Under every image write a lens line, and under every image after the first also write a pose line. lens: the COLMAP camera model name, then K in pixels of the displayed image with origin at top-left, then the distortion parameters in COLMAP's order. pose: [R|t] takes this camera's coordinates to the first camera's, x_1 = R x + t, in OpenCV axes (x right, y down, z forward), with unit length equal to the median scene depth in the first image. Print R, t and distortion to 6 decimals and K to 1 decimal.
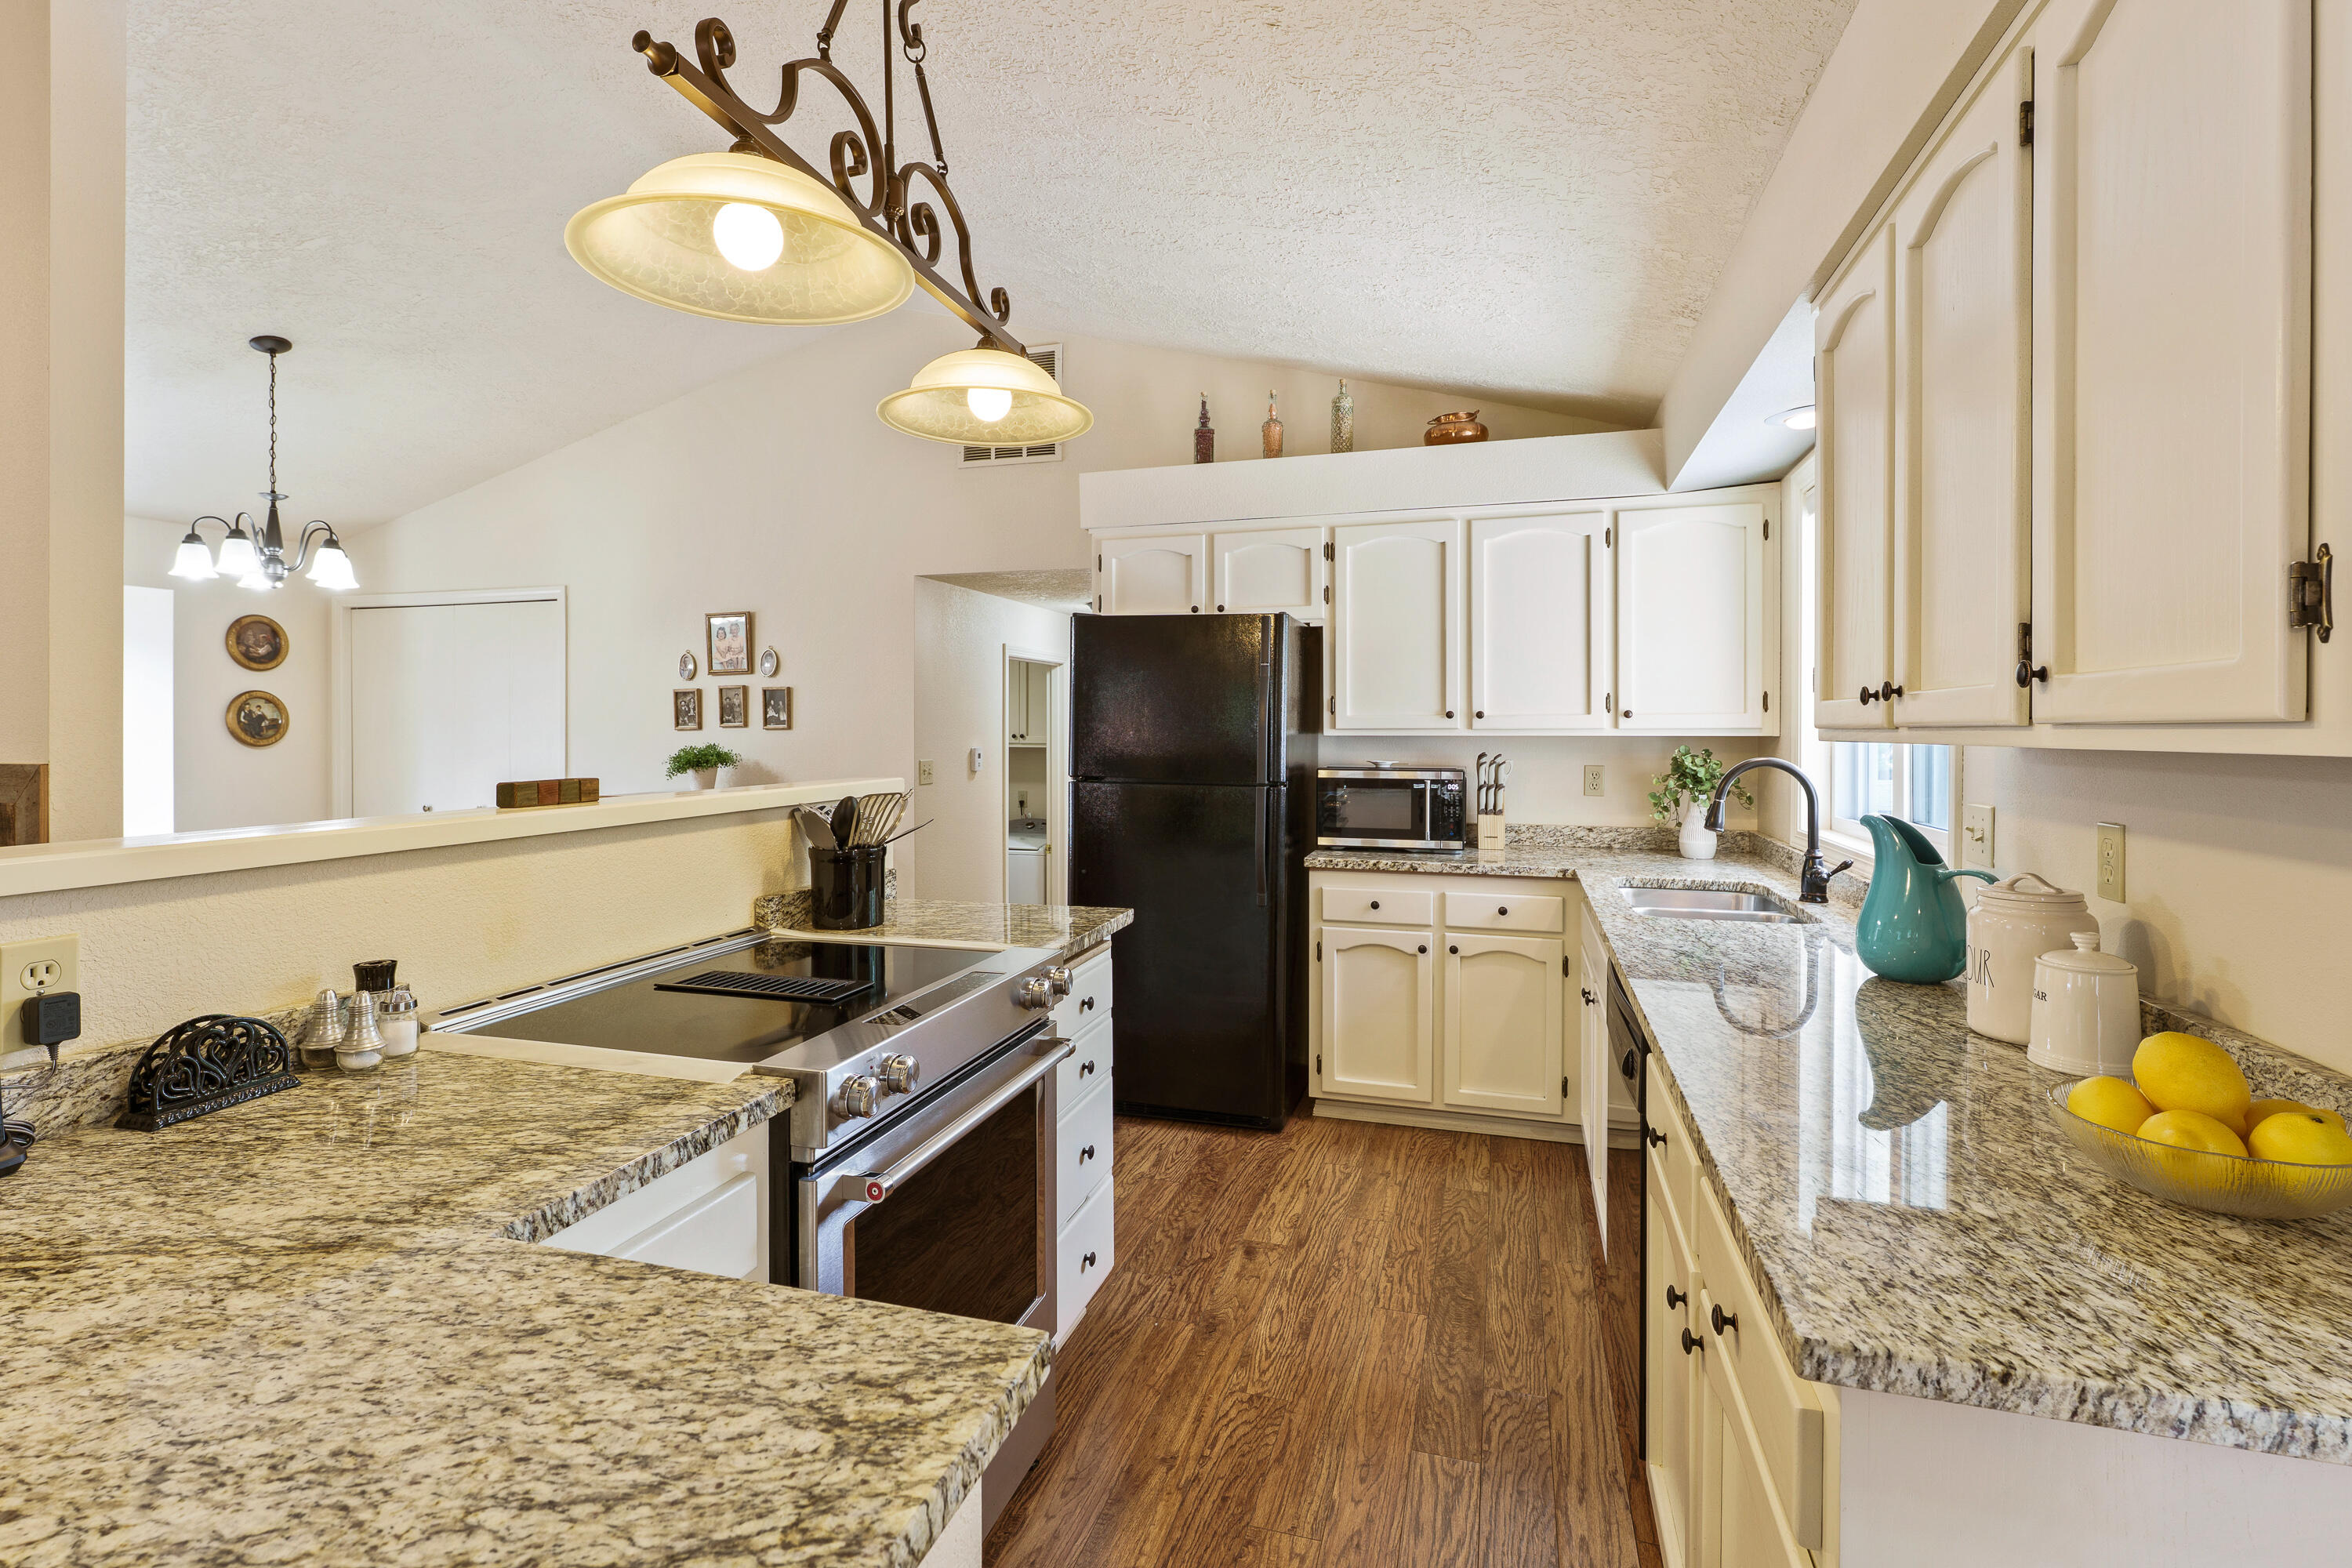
lens RADIAL K [[1090.2, 0, 1164.9], [0, 1090.2, 742.7], [0, 0, 1]] dist [-0.000618, -0.001396]
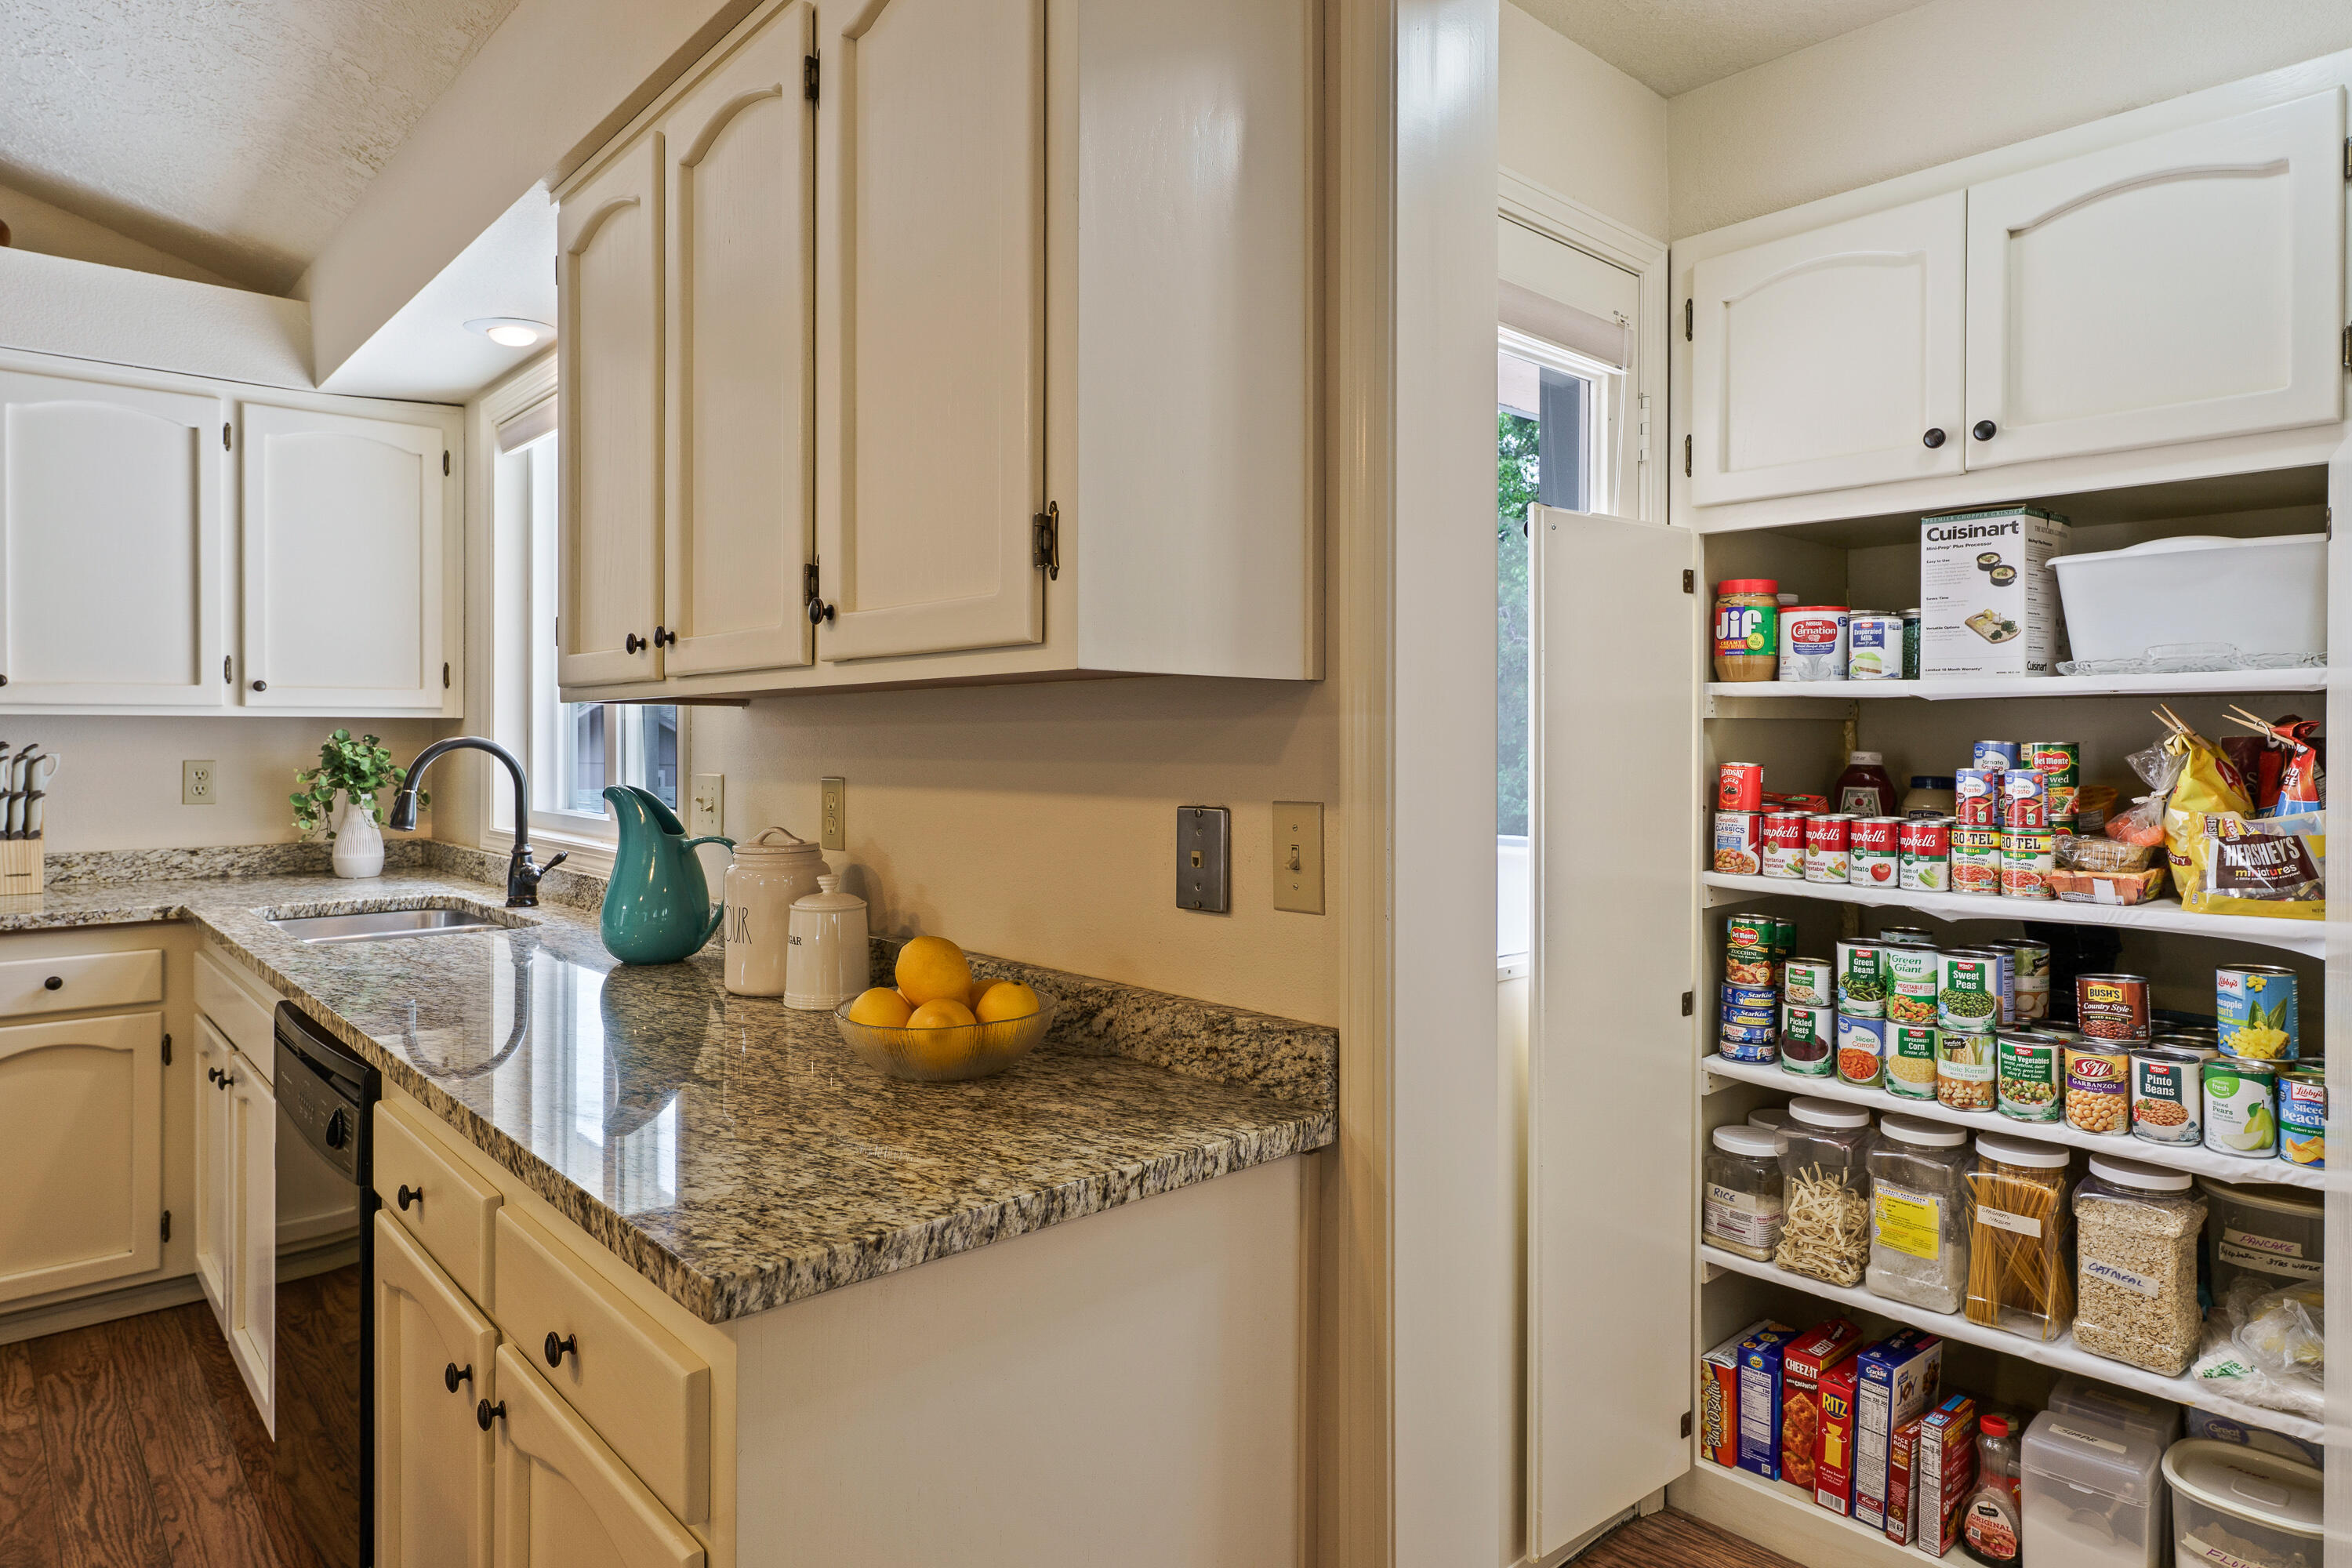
lens RADIAL K [[1363.4, 0, 1173.4], [0, 1363.4, 762.6], [0, 0, 1]] dist [-0.001323, 0.000123]
pose [[0.506105, -0.010991, 0.862402, -0.095660], [0.009106, 0.999931, 0.007400, 0.045377], [-0.862424, 0.004108, 0.506170, 0.032708]]
